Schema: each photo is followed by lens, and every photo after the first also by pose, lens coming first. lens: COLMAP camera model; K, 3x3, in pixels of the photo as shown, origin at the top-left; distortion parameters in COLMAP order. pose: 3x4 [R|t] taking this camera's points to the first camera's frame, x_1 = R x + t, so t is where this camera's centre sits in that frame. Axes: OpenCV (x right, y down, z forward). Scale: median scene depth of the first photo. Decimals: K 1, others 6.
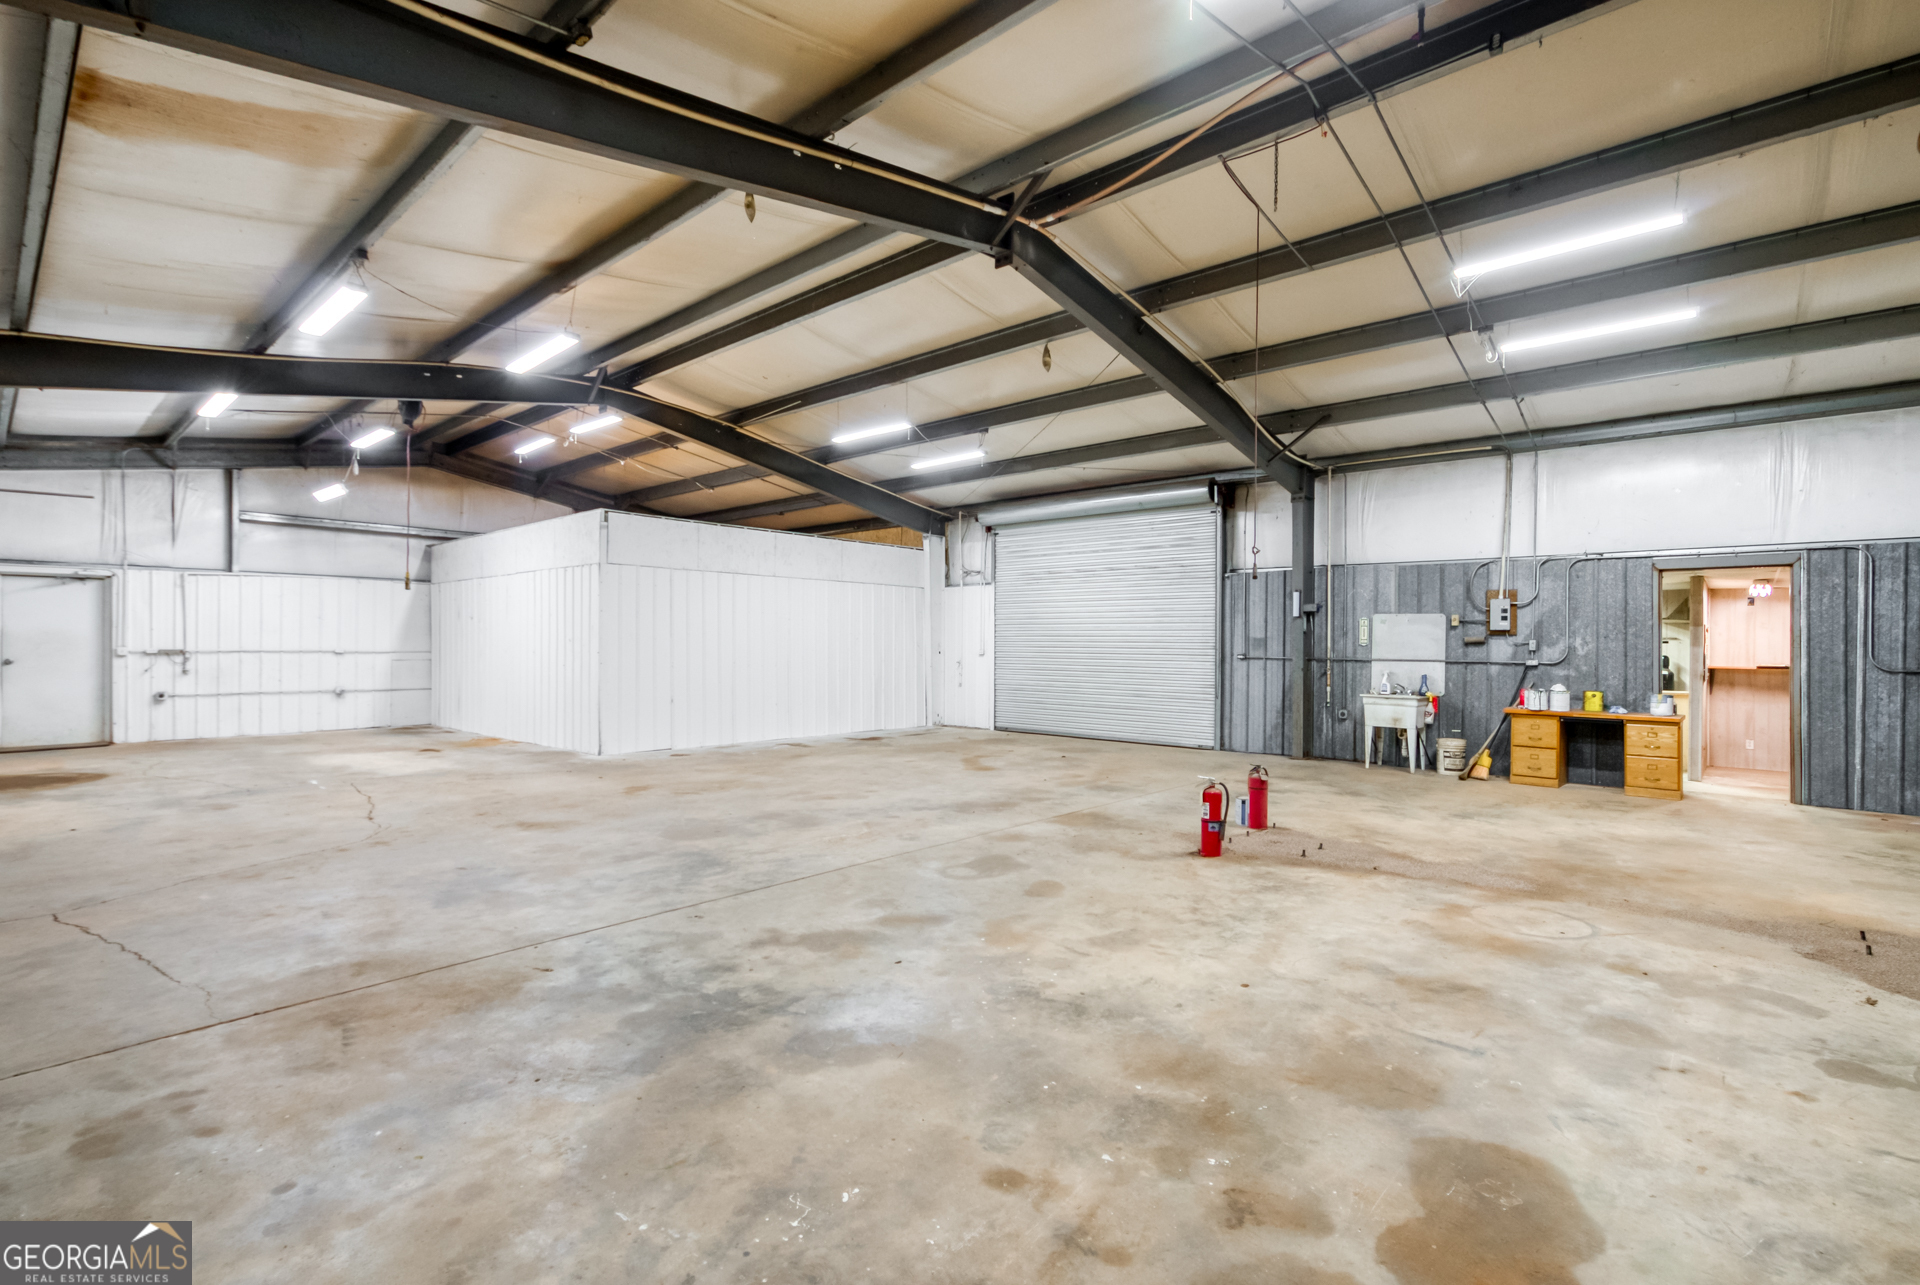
lens RADIAL K [[881.2, 0, 962.7], [0, 881.2, 648.1], [0, 0, 1]] dist [0.000131, -0.000078]
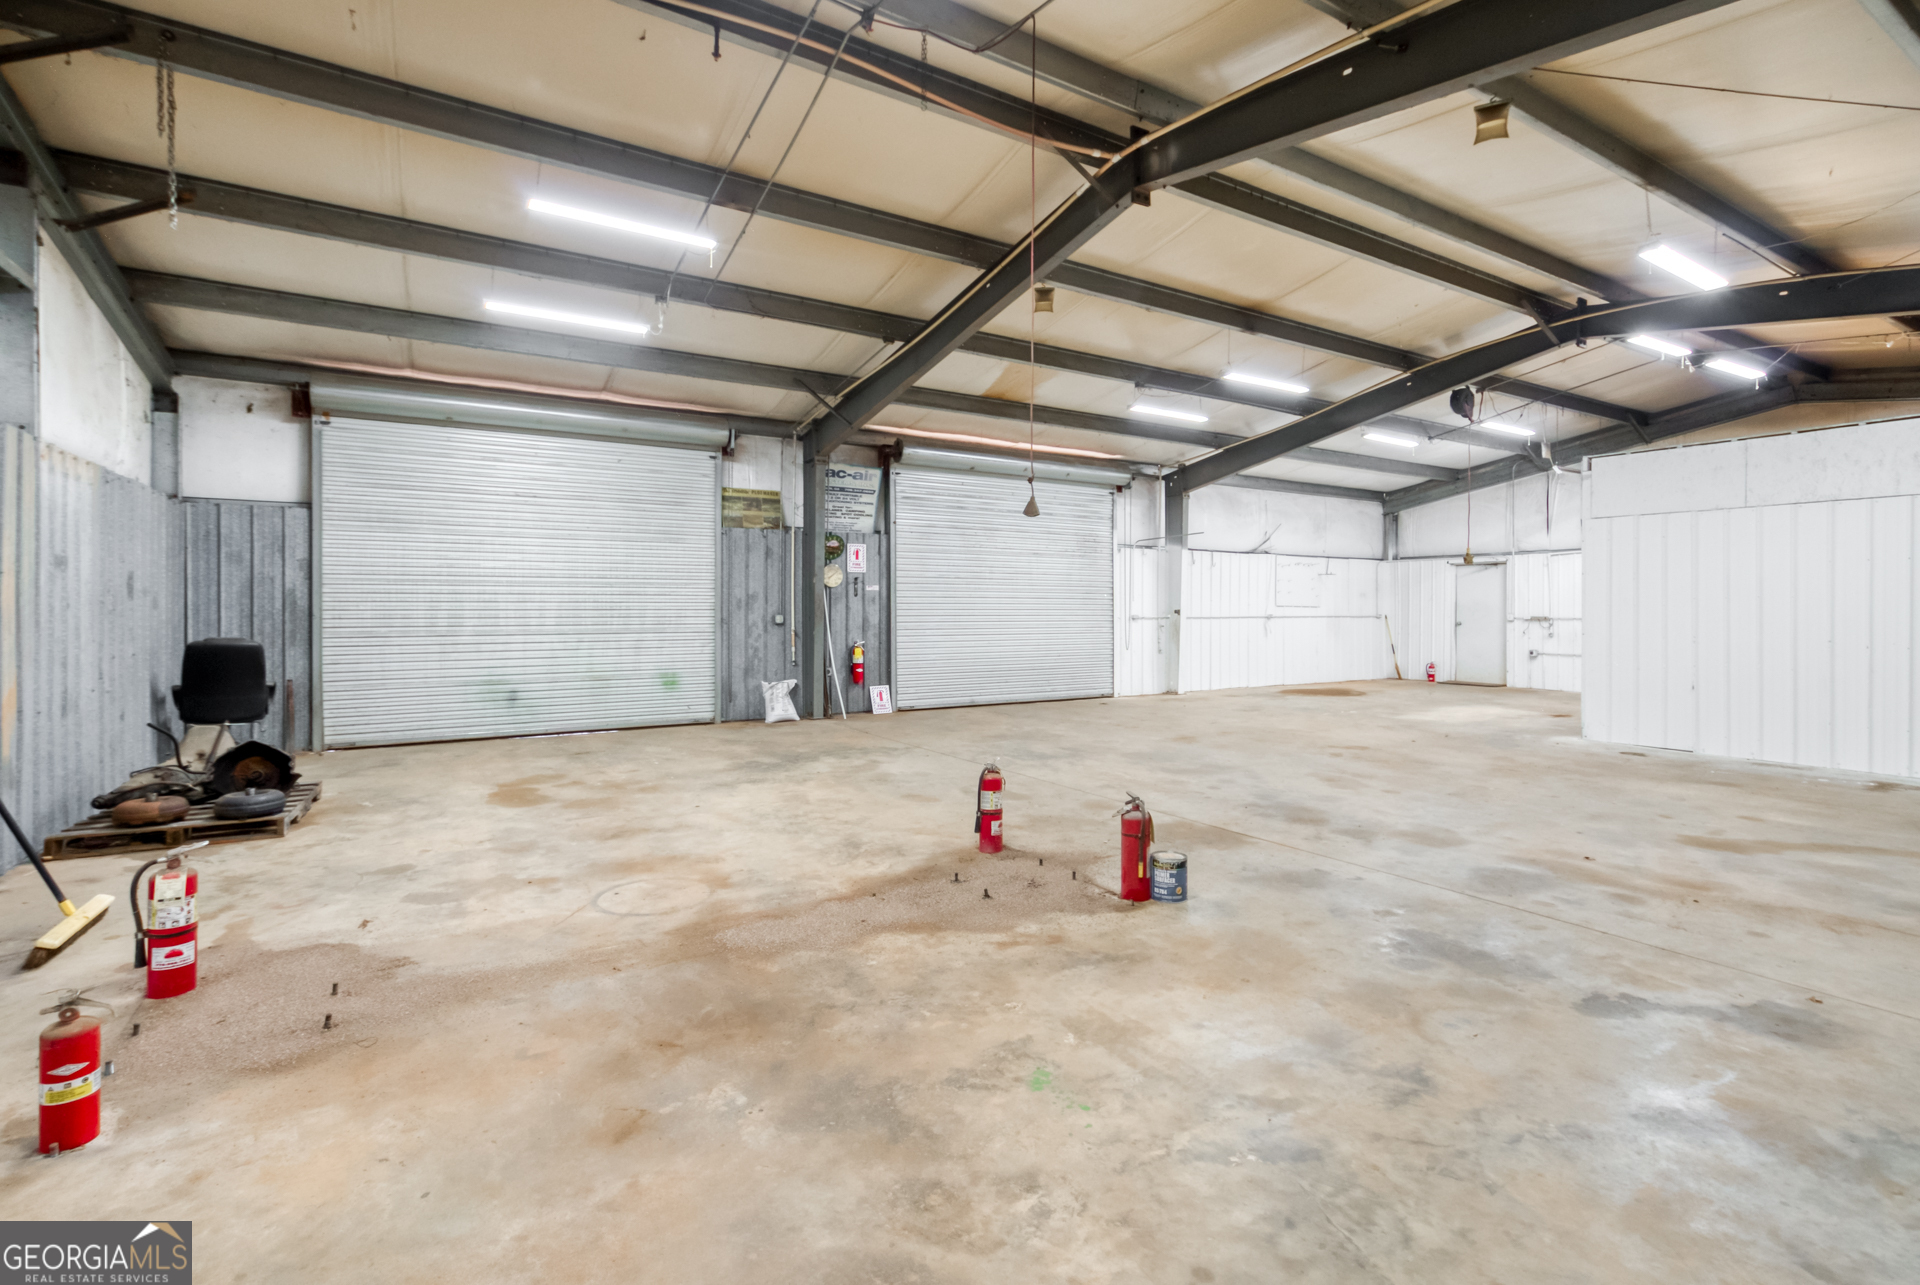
lens RADIAL K [[881.2, 0, 965.4], [0, 881.2, 627.1], [0, 0, 1]] dist [0.000131, -0.000078]
pose [[-0.288157, 0.012822, -0.957497, 1.437210], [-0.002402, 0.999898, 0.014113, 0.001278], [0.957580, 0.006366, -0.288097, 1.571041]]
